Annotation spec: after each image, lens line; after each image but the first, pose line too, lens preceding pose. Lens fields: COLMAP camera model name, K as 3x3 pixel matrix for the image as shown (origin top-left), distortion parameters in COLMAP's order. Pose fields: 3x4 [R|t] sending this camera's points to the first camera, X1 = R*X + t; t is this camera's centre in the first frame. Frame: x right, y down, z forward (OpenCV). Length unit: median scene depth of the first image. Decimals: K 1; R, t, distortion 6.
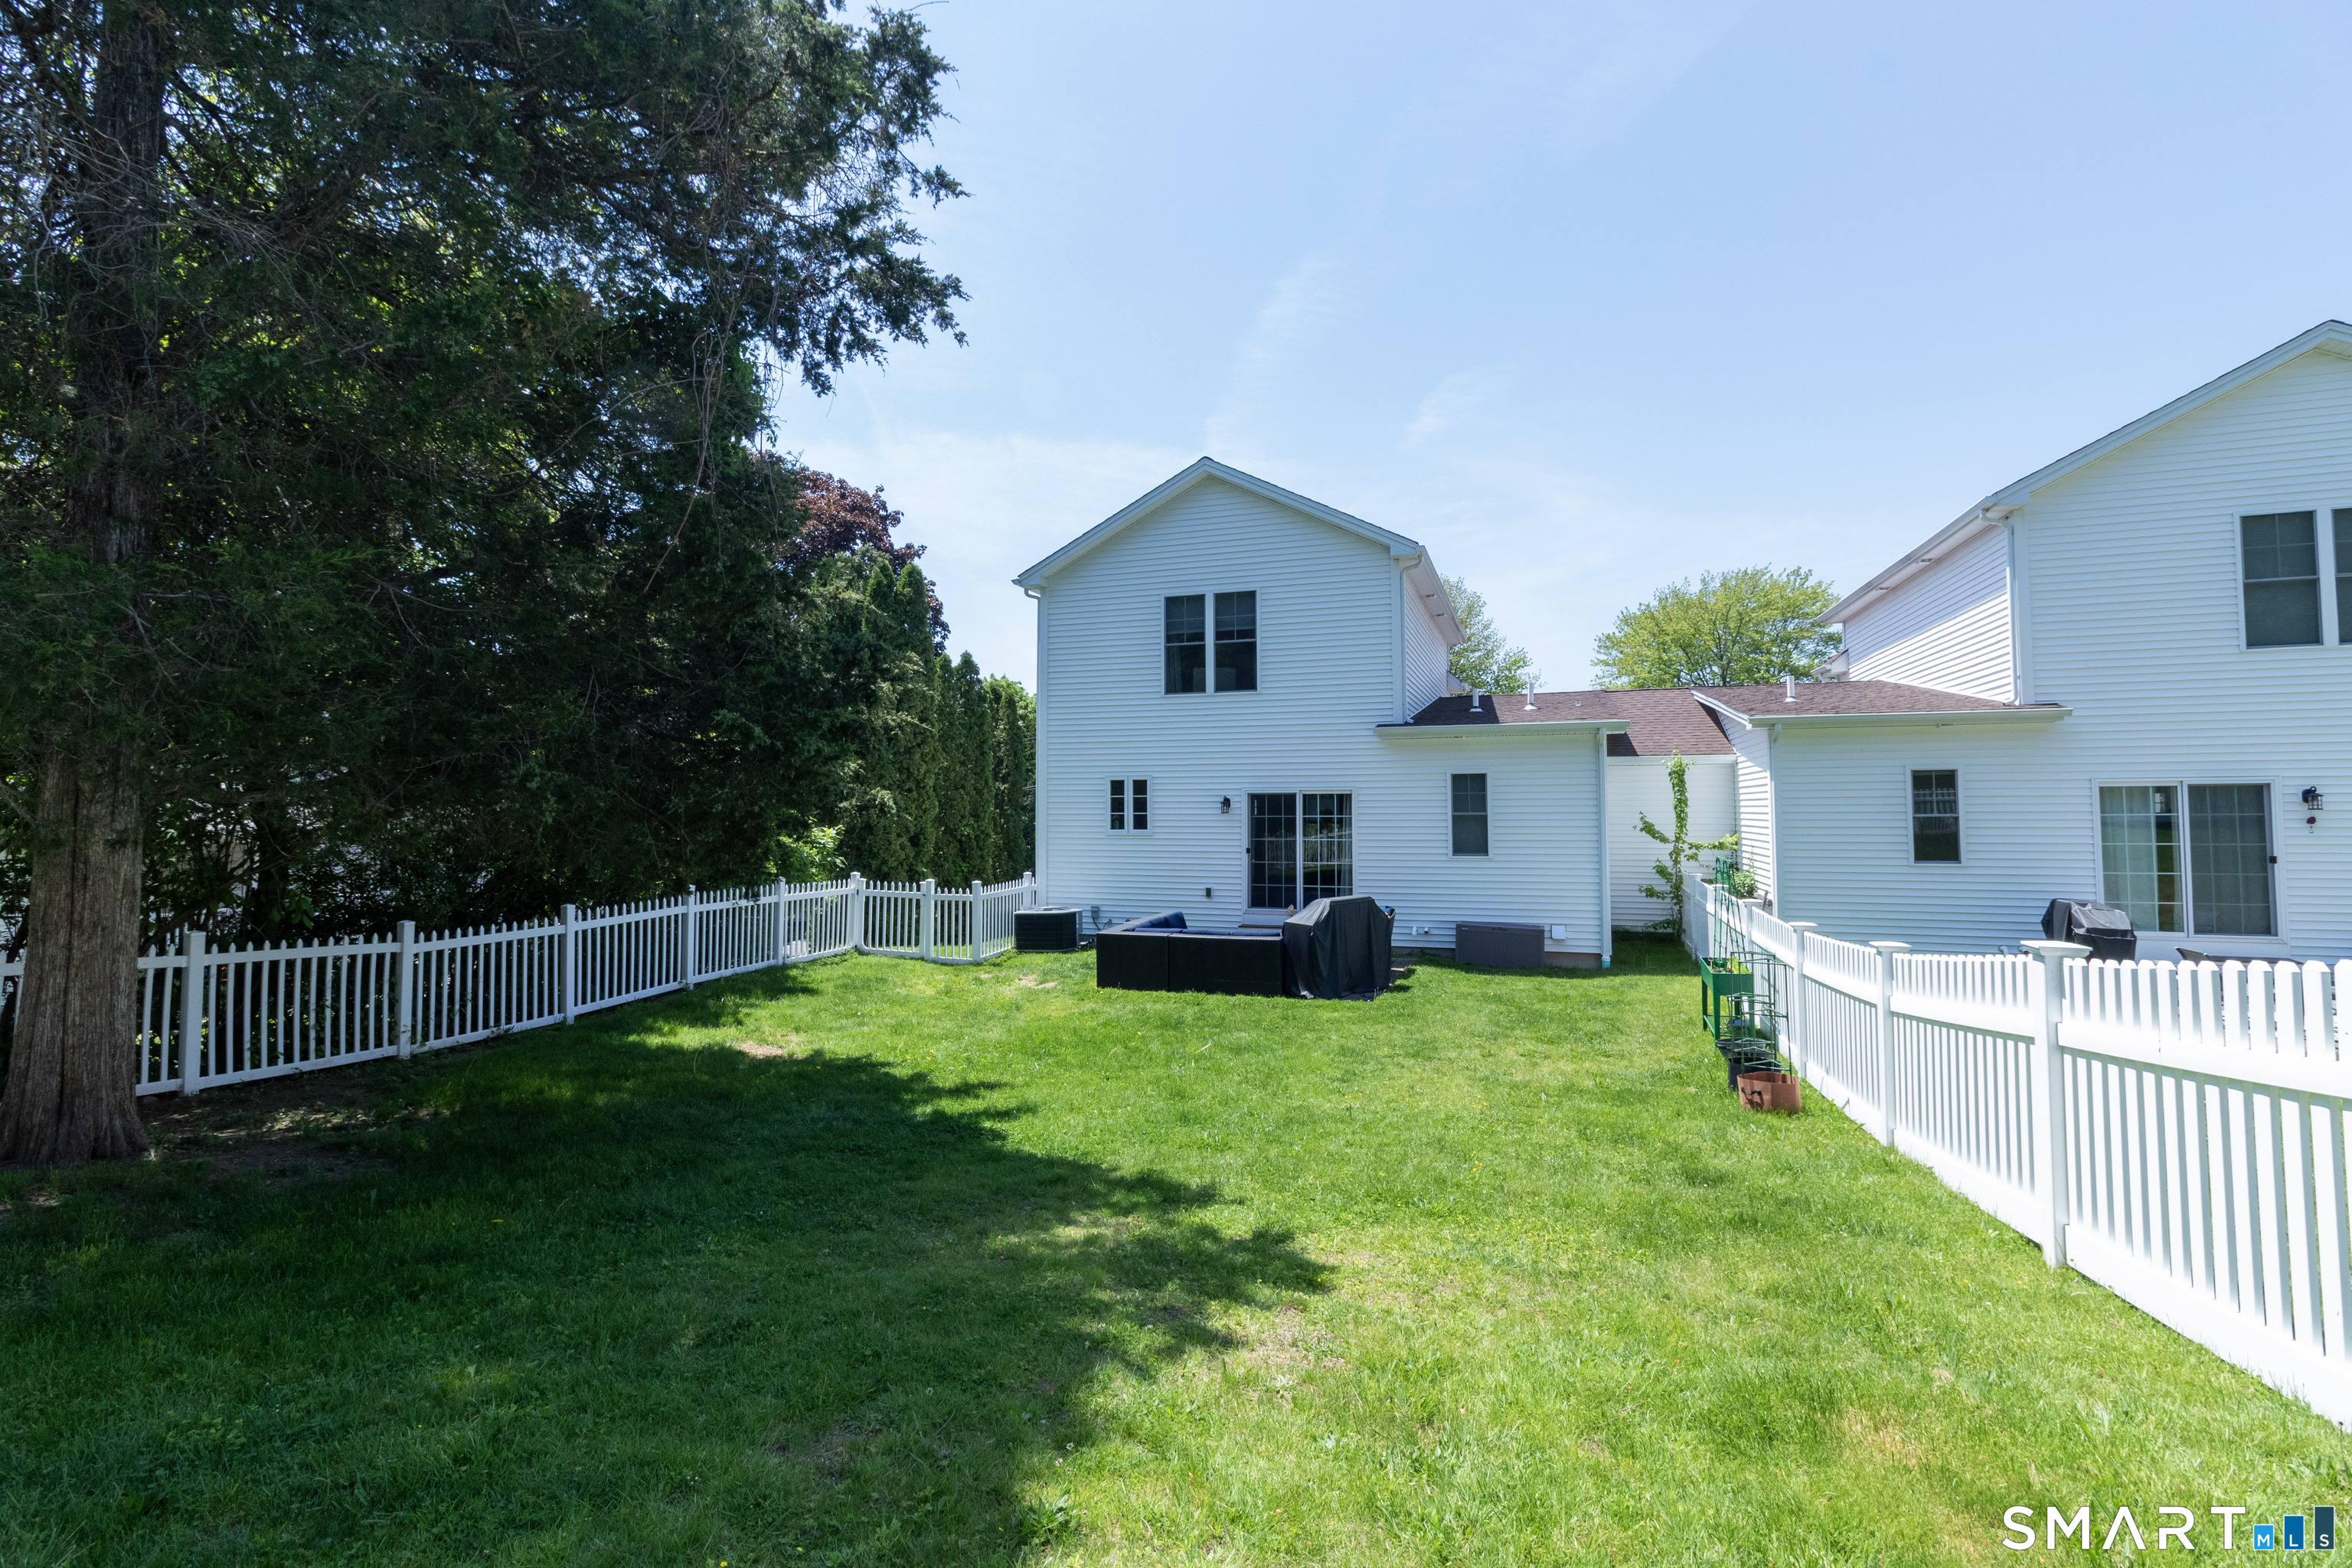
lens RADIAL K [[1075.8, 0, 1174.7], [0, 1075.8, 780.5], [0, 0, 1]] dist [-0.000252, 0.000449]
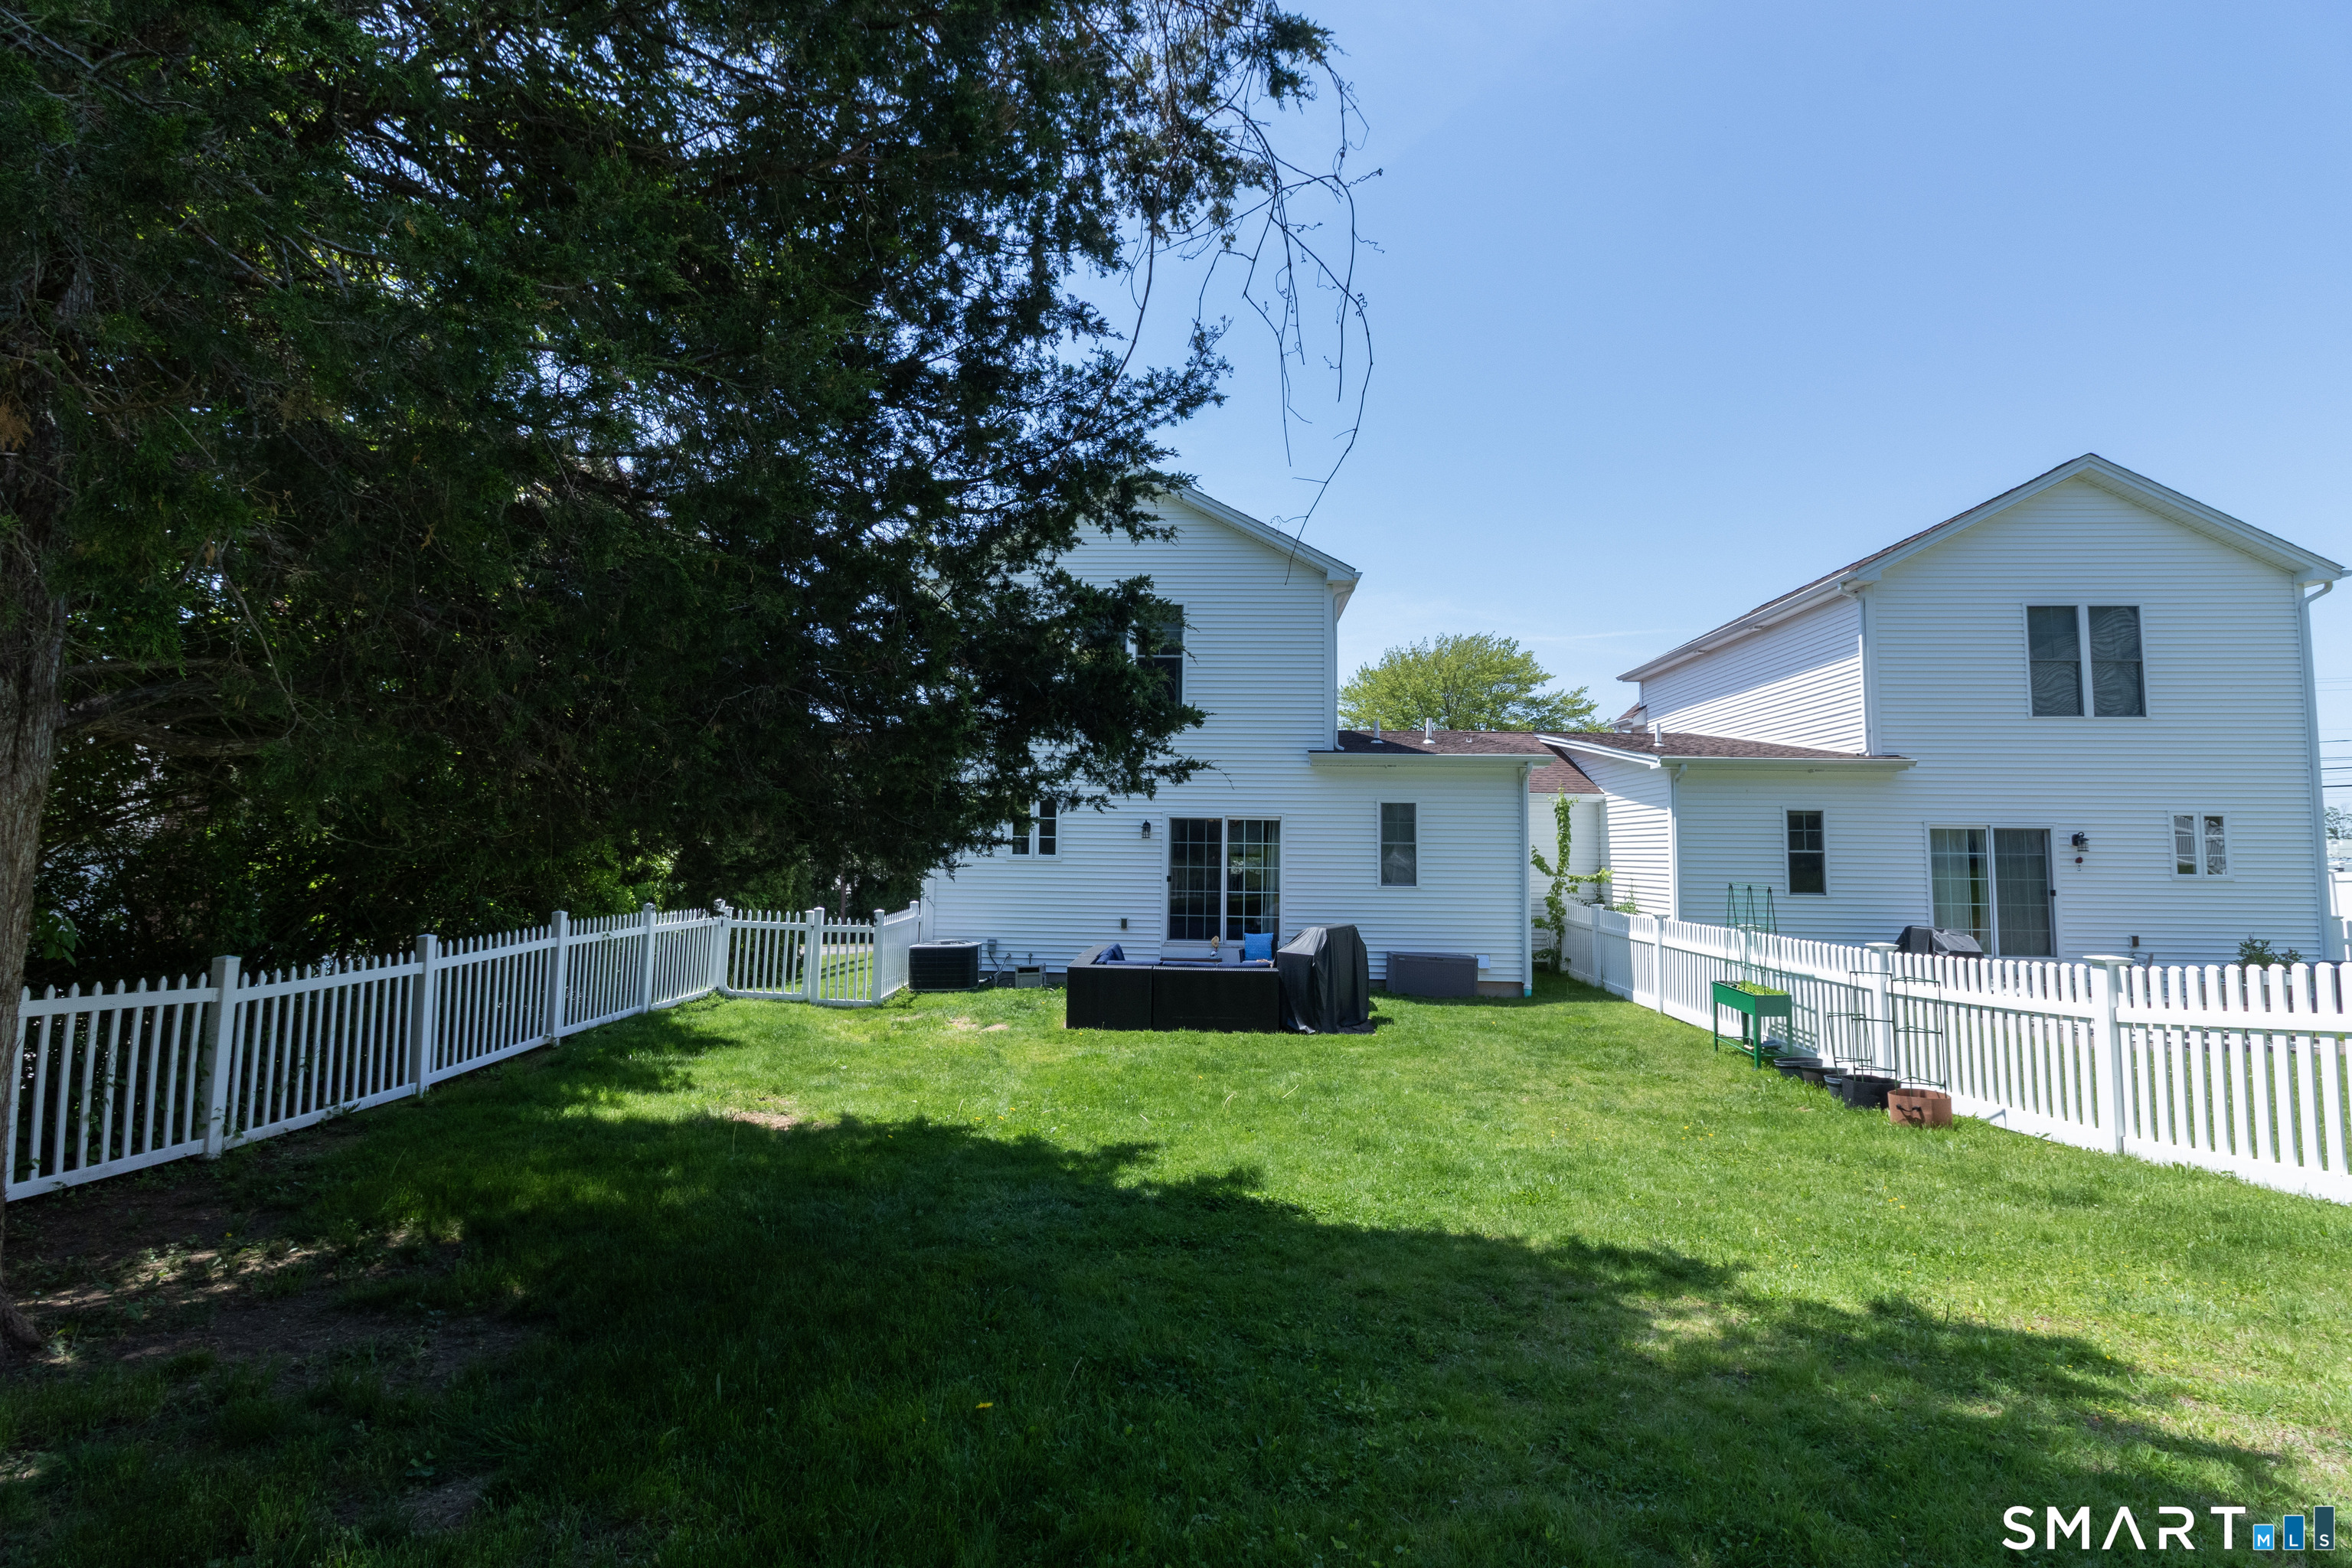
lens RADIAL K [[1075.8, 0, 1177.1], [0, 1075.8, 780.2], [0, 0, 1]] dist [-0.000252, 0.000449]
pose [[0.959393, 0.036524, 0.279698, -0.244467], [-0.026138, 0.998826, -0.040774, 0.022290], [-0.280859, 0.031808, 0.959222, 0.120089]]
